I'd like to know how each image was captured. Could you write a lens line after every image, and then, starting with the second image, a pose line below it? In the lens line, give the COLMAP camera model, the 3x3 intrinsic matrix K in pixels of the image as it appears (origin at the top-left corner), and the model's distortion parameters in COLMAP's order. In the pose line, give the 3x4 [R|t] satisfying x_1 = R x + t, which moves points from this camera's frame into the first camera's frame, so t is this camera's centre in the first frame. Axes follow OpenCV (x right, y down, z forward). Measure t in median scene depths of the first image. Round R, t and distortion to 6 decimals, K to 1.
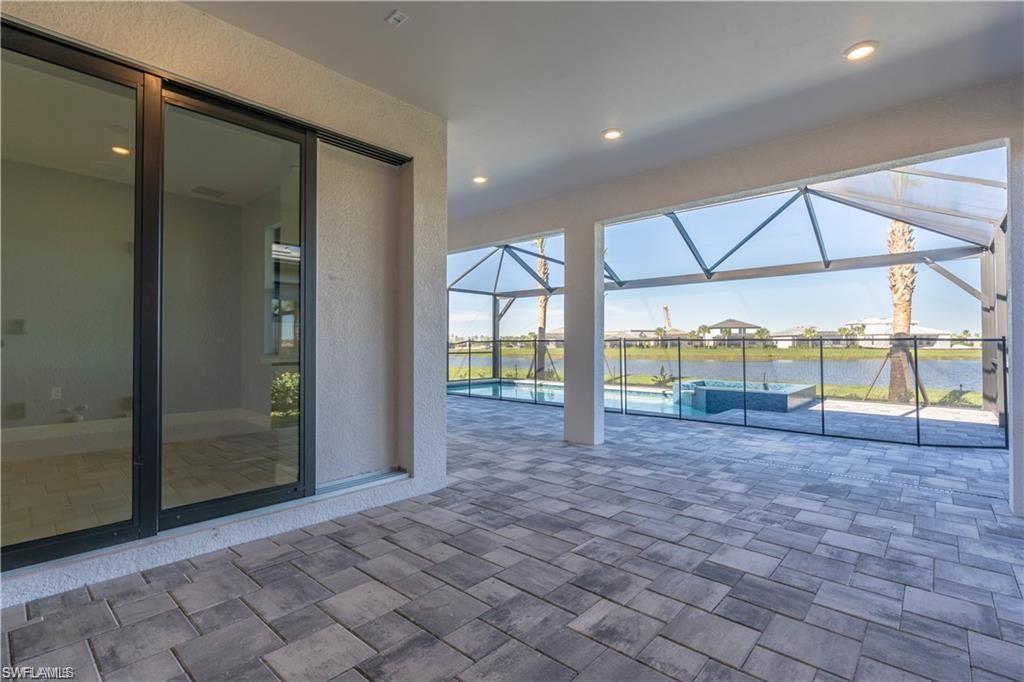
lens RADIAL K [[480.3, 0, 512.8], [0, 480.3, 338.0], [0, 0, 1]] dist [-0.001273, -0.000368]
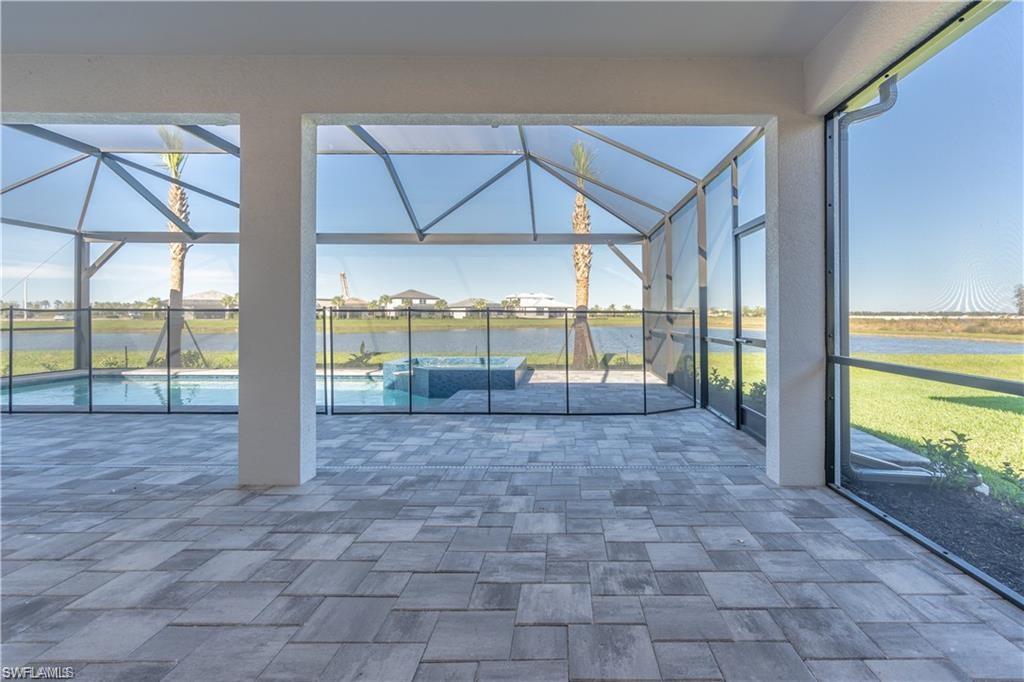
lens RADIAL K [[495.3, 0, 567.9], [0, 495.3, 316.4], [0, 0, 1]] dist [-0.004054, 0.000162]
pose [[0.740202, 0.000013, 0.672385, 0.000827], [-0.011211, 0.999861, 0.012323, 0.000469], [-0.672292, -0.016660, 0.740099, 0.218651]]
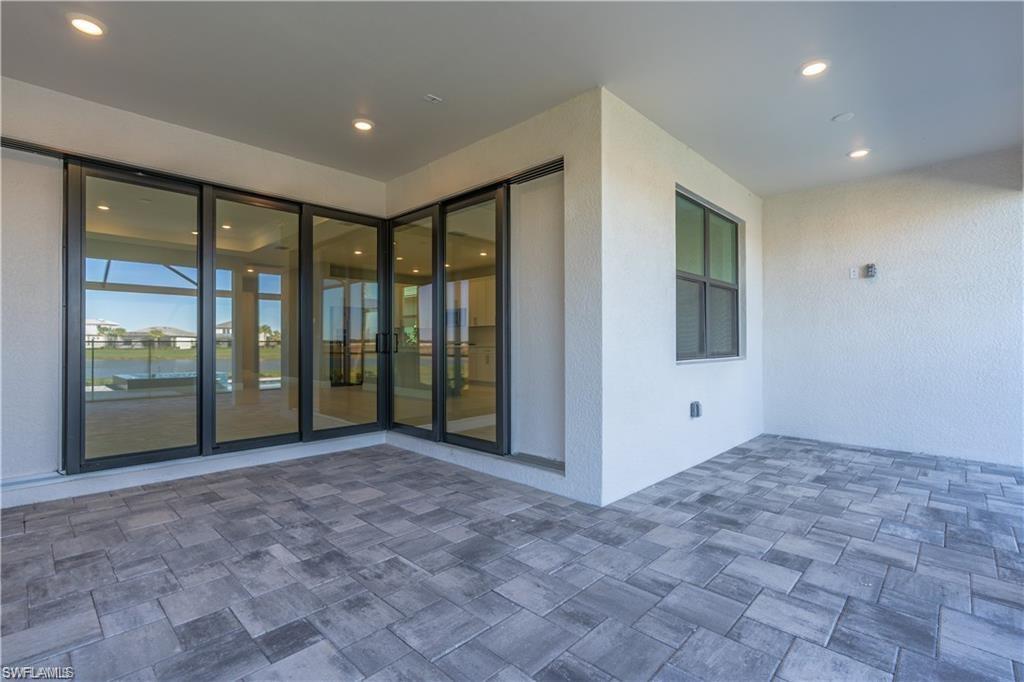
lens RADIAL K [[475.1, 0, 500.9], [0, 475.1, 341.8], [0, 0, 1]] dist [-0.000161, 0.000169]
pose [[-0.057482, -0.004969, -0.998334, 0.350484], [0.016833, 0.999841, -0.005946, 0.006246], [0.998205, -0.017146, -0.057389, 0.414997]]
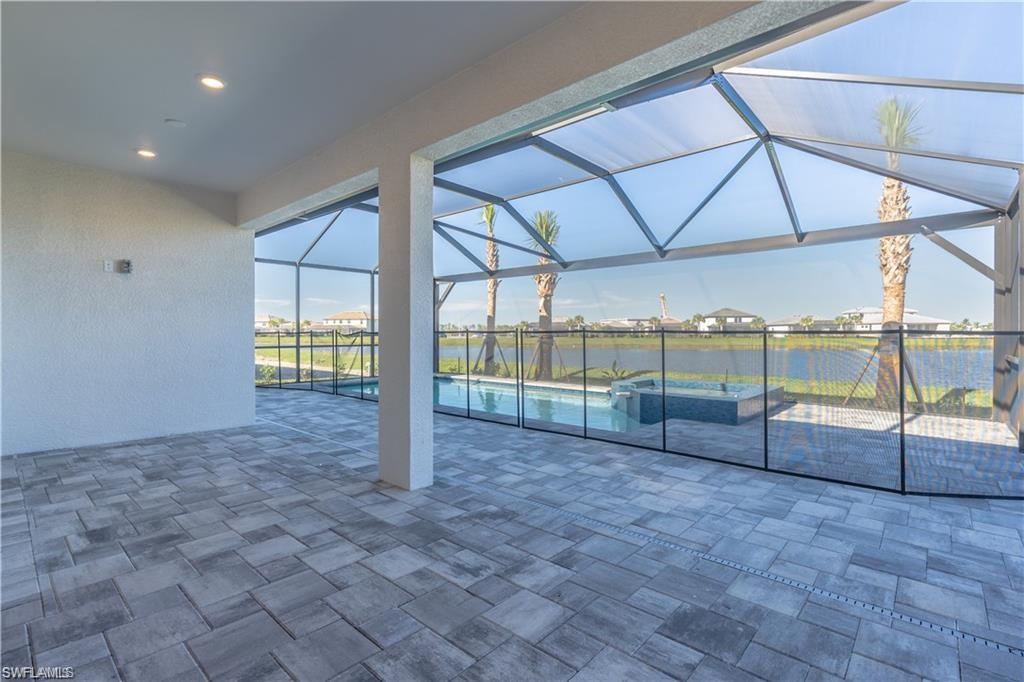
lens RADIAL K [[474.1, 0, 507.4], [0, 474.1, 337.3], [0, 0, 1]] dist [-0.001759, 0.000030]
pose [[0.999919, 0.000295, -0.012731, 0.213304], [-0.000025, 0.999774, 0.021270, -0.002234], [0.012735, -0.021267, 0.999693, 0.238759]]
